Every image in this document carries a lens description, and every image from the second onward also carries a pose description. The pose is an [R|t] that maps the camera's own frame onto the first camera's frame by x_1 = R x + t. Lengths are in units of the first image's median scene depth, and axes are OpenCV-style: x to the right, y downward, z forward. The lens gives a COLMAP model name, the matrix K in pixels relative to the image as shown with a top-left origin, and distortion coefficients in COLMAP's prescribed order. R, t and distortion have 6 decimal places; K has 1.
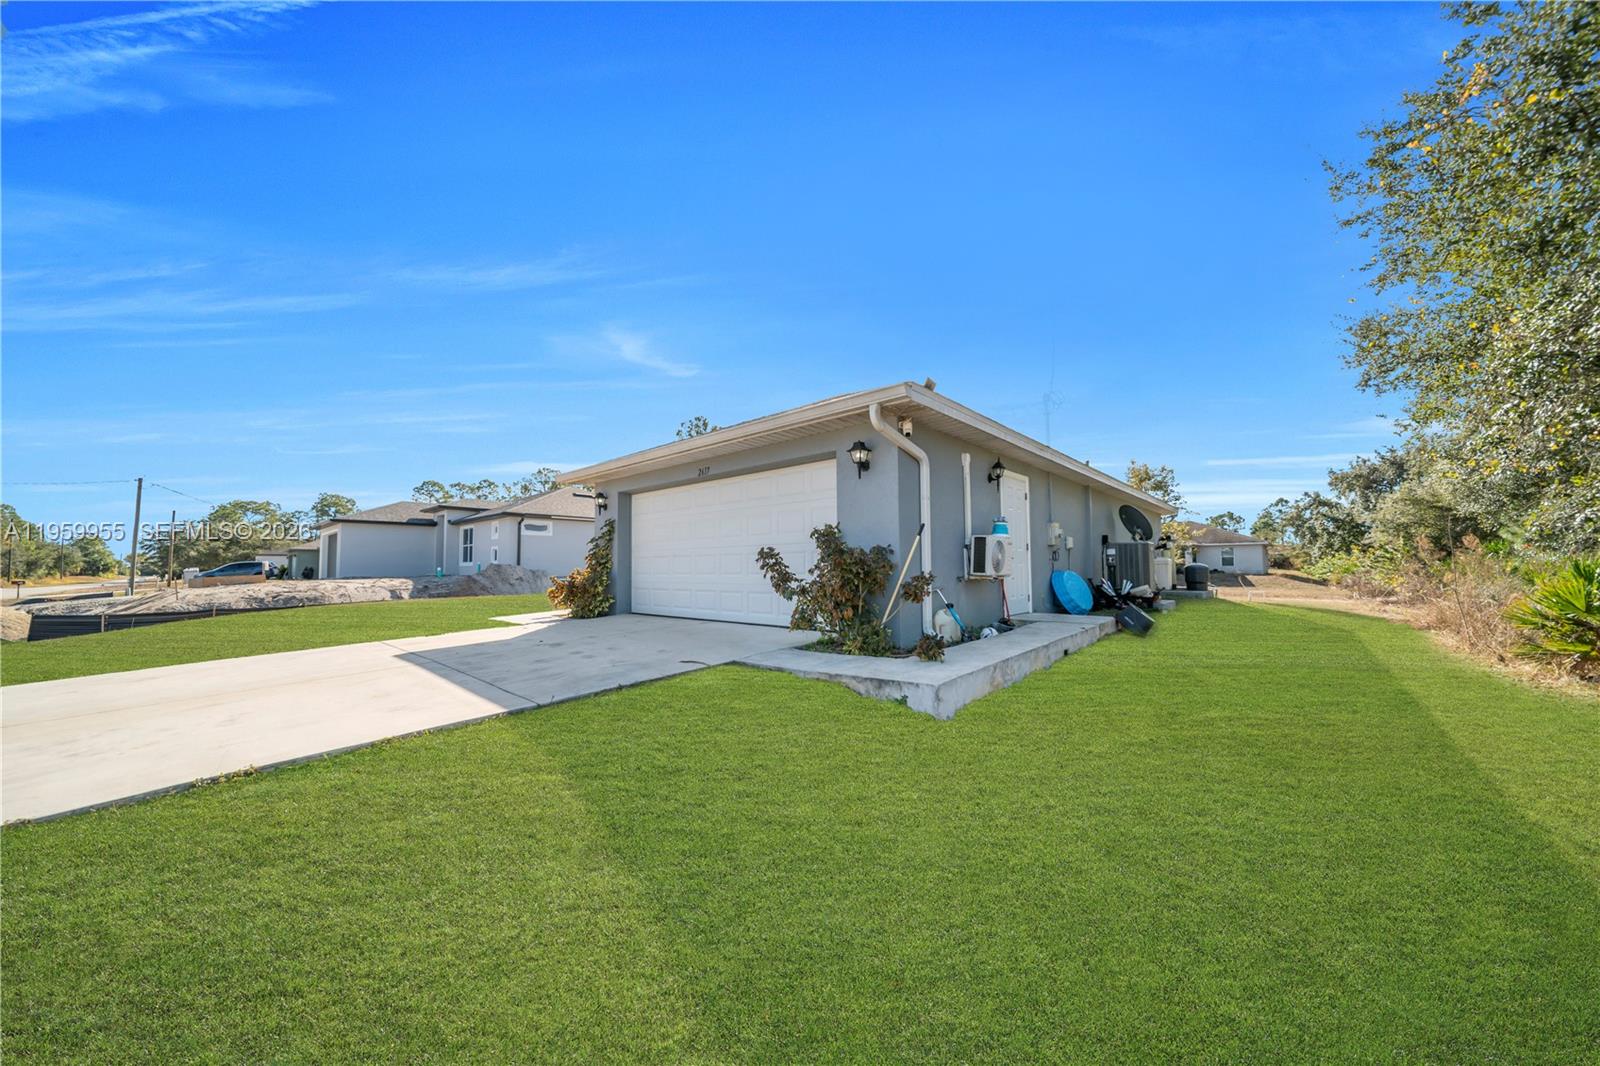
lens RADIAL K [[552.0, 0, 798.1], [0, 552.0, 541.7], [0, 0, 1]] dist [0.000181, -0.000334]
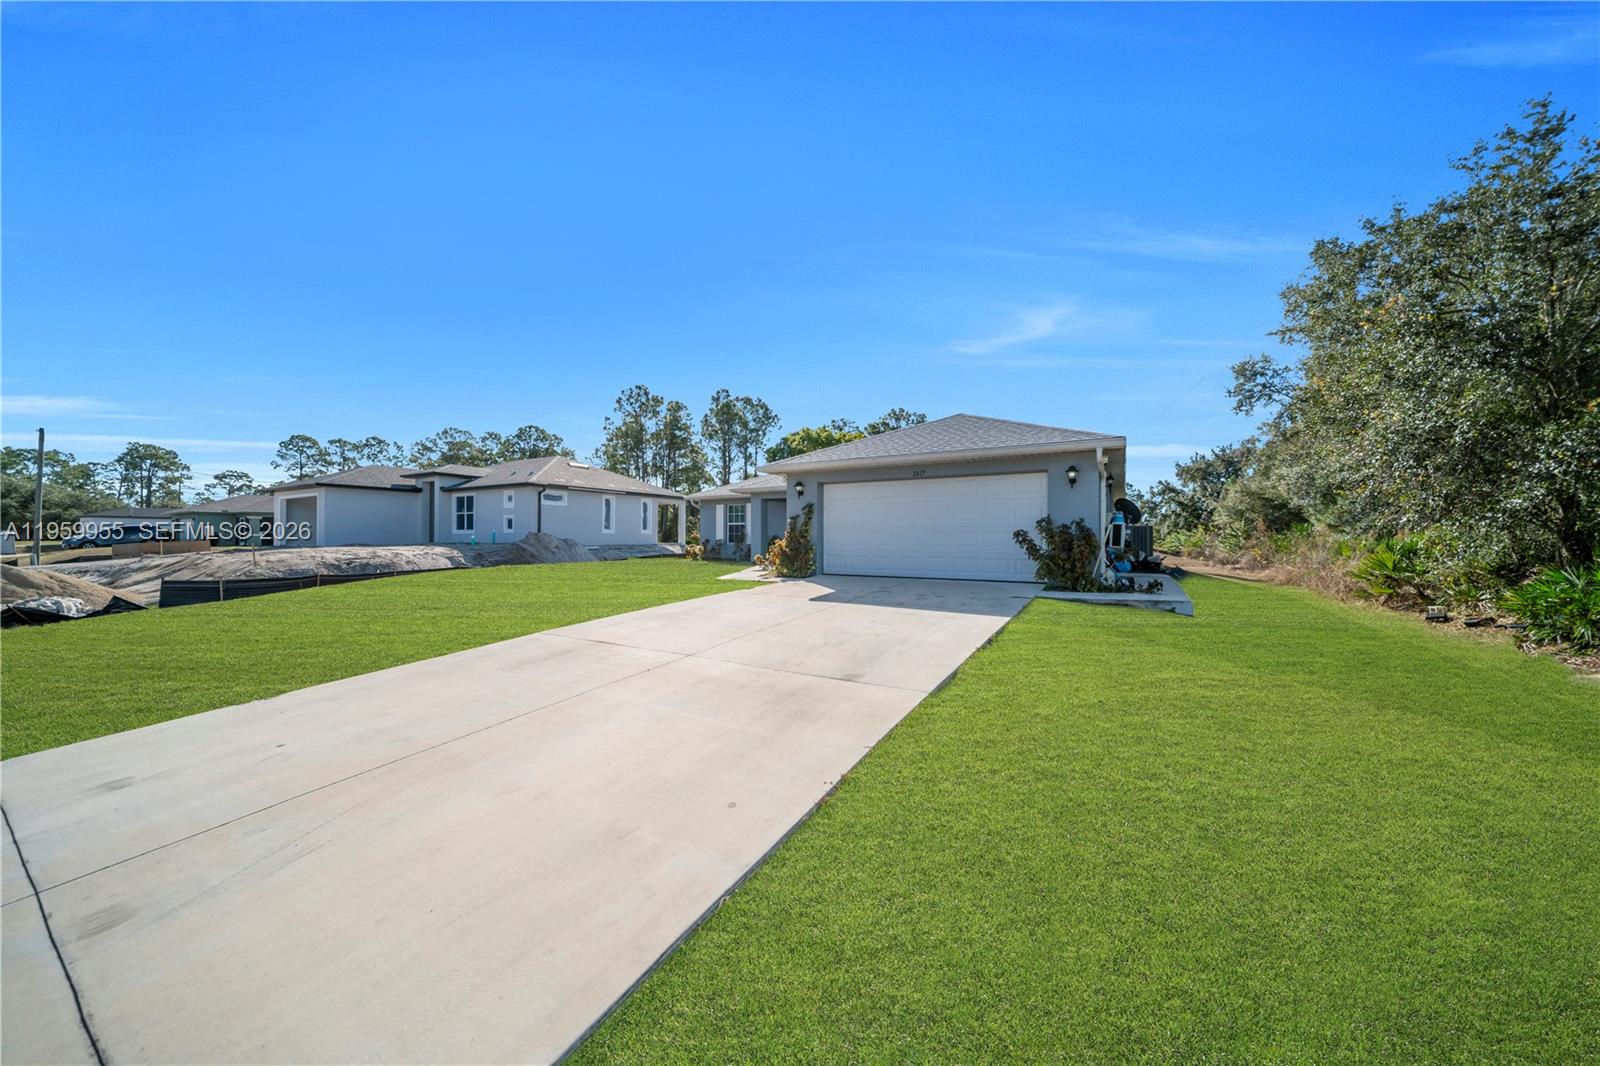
lens RADIAL K [[552.0, 0, 798.1], [0, 552.0, 541.7], [0, 0, 1]] dist [0.000181, -0.000334]
pose [[0.980016, 0.008119, 0.198752, -0.197108], [-0.018832, 0.998466, 0.052069, -0.004939], [-0.198024, -0.054772, 0.978666, -0.086235]]
